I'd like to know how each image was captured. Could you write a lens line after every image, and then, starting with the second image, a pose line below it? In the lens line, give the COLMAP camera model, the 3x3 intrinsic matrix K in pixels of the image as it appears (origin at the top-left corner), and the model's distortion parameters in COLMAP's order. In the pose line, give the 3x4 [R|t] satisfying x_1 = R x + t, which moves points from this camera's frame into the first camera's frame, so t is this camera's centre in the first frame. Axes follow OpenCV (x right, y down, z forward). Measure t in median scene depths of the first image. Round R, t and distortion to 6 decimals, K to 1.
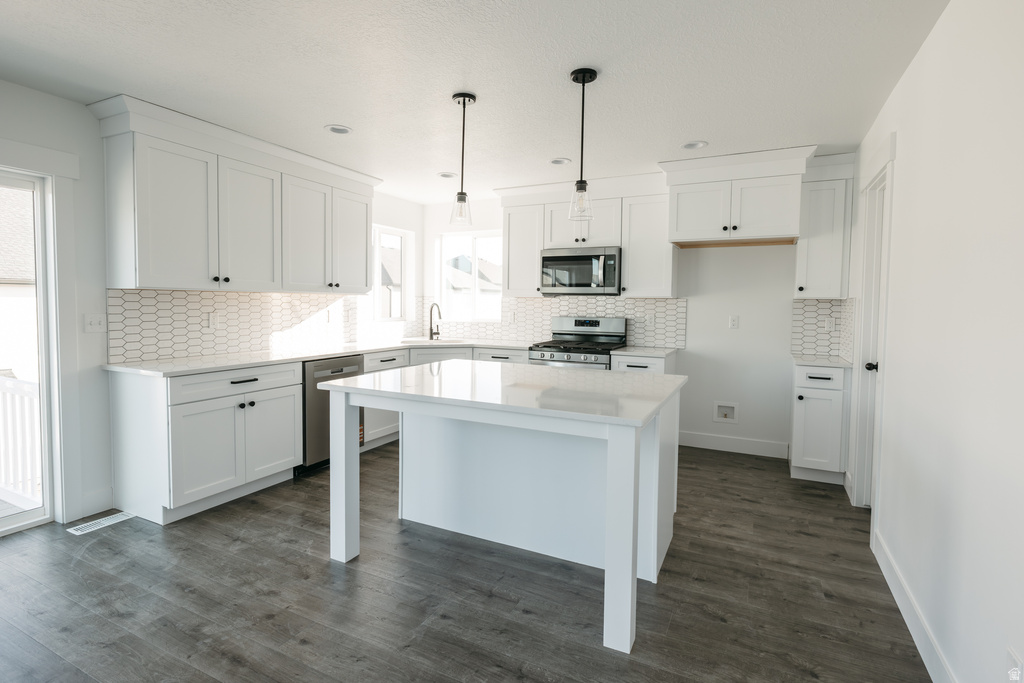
lens RADIAL K [[499.3, 0, 513.7], [0, 499.3, 326.8], [0, 0, 1]] dist [-0.000599, -0.000059]
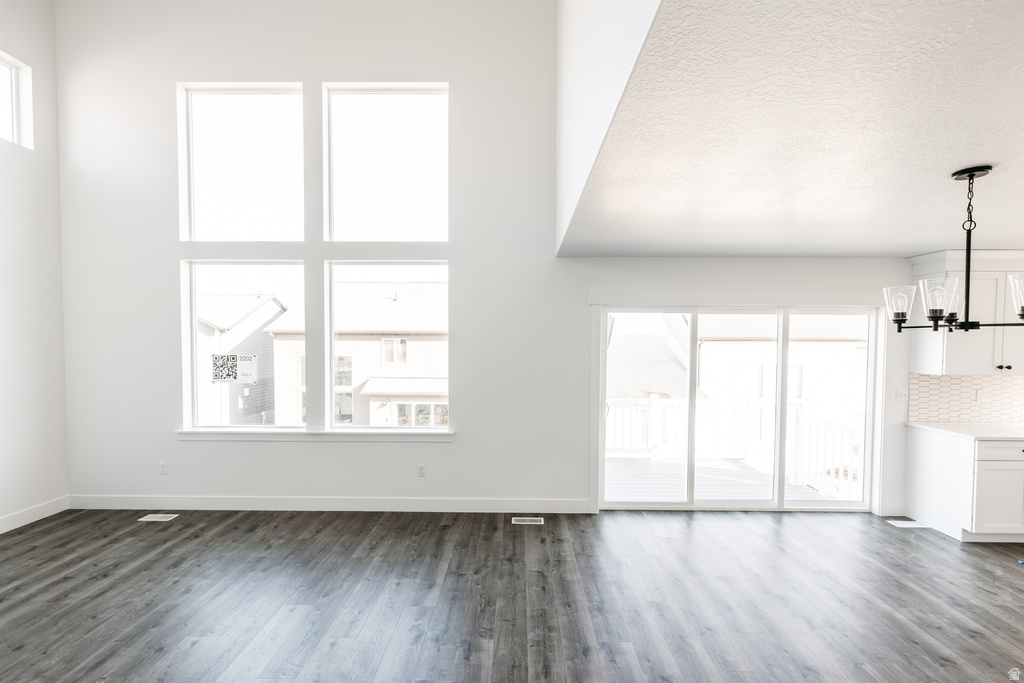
lens RADIAL K [[437.5, 0, 513.7], [0, 437.5, 355.2], [0, 0, 1]] dist [0.000612, 0.000225]
pose [[0.431872, 0.023534, -0.901628, -0.117513], [-0.044027, 0.999018, 0.004988, -0.077017], [0.900860, 0.037541, 0.432484, -0.636485]]
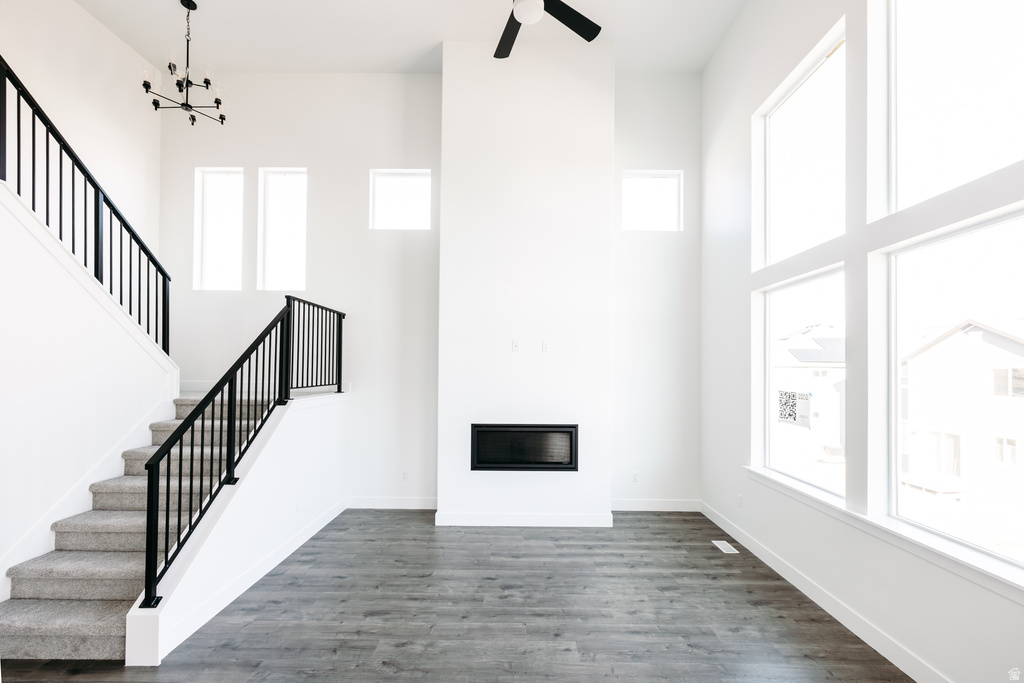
lens RADIAL K [[439.9, 0, 516.3], [0, 439.9, 363.3], [0, 0, 1]] dist [-0.001020, -0.000171]
pose [[-0.898984, -0.022520, -0.437402, -0.546047], [-0.037574, 0.998961, 0.025792, -0.109228], [0.436367, 0.039622, -0.898896, -0.125329]]
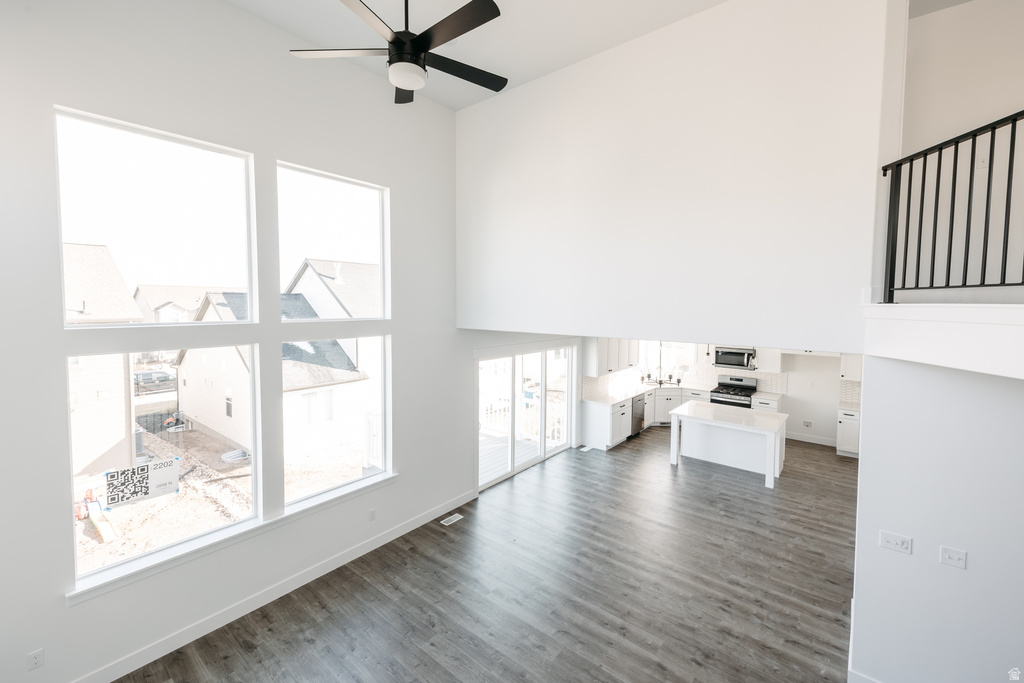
lens RADIAL K [[427.8, 0, 508.1], [0, 427.8, 324.1], [0, 0, 1]] dist [0.013325, -0.000137]
pose [[0.972374, 0.006541, -0.233335, -0.592989], [-0.005846, 0.999976, 0.003670, -0.381715], [0.233354, -0.002204, 0.972389, -1.633480]]
